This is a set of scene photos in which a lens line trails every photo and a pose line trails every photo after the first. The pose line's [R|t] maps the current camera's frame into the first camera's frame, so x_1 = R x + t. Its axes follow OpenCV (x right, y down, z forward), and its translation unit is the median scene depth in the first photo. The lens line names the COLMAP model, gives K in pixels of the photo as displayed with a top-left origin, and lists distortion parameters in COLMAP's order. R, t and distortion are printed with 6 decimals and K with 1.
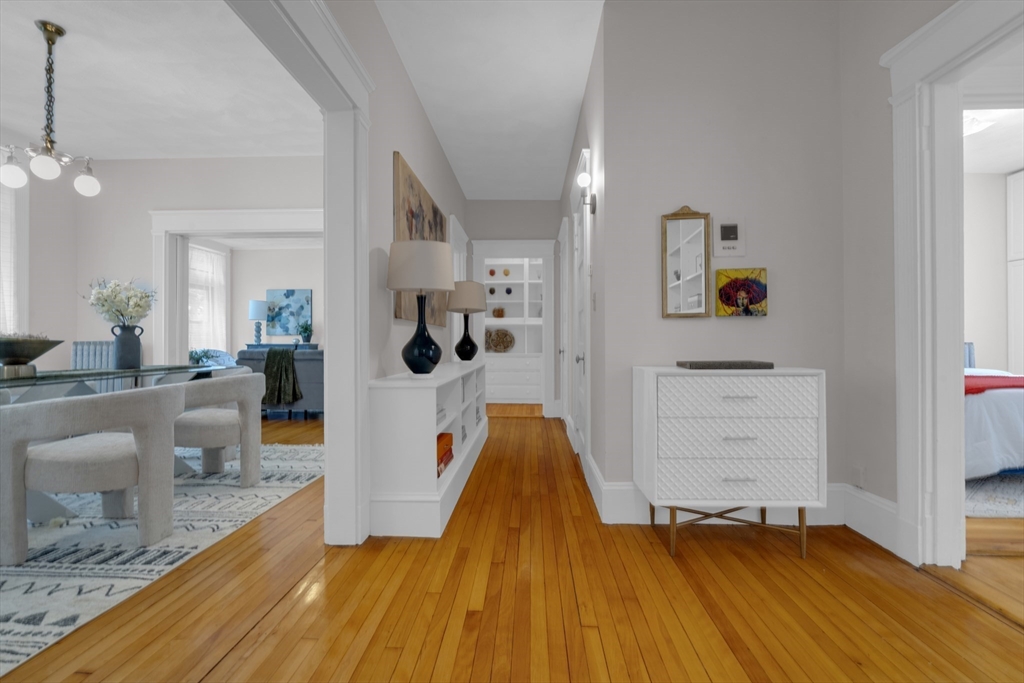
lens RADIAL K [[460.8, 0, 506.4], [0, 460.8, 340.1], [0, 0, 1]] dist [-0.003012, 0.000338]
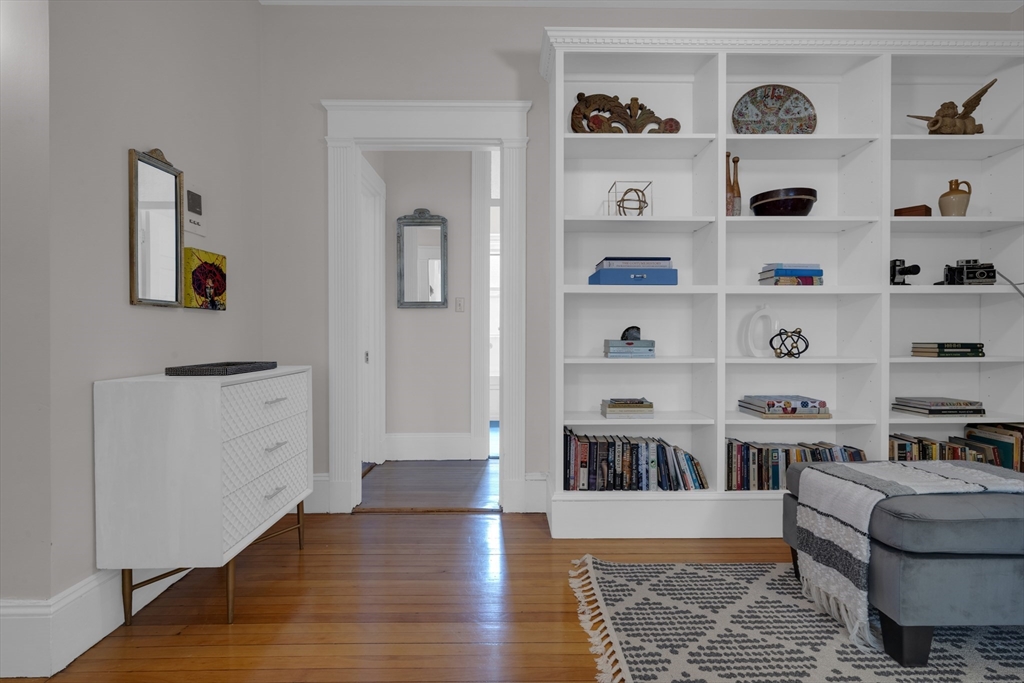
lens RADIAL K [[483.5, 0, 513.7], [0, 483.5, 341.7], [0, 0, 1]] dist [-0.002350, -0.000109]
pose [[-0.066625, -0.007760, 0.997748, -0.369024], [-0.003931, 0.999964, 0.007515, -0.001336], [-0.997770, -0.003422, -0.066653, 0.468876]]
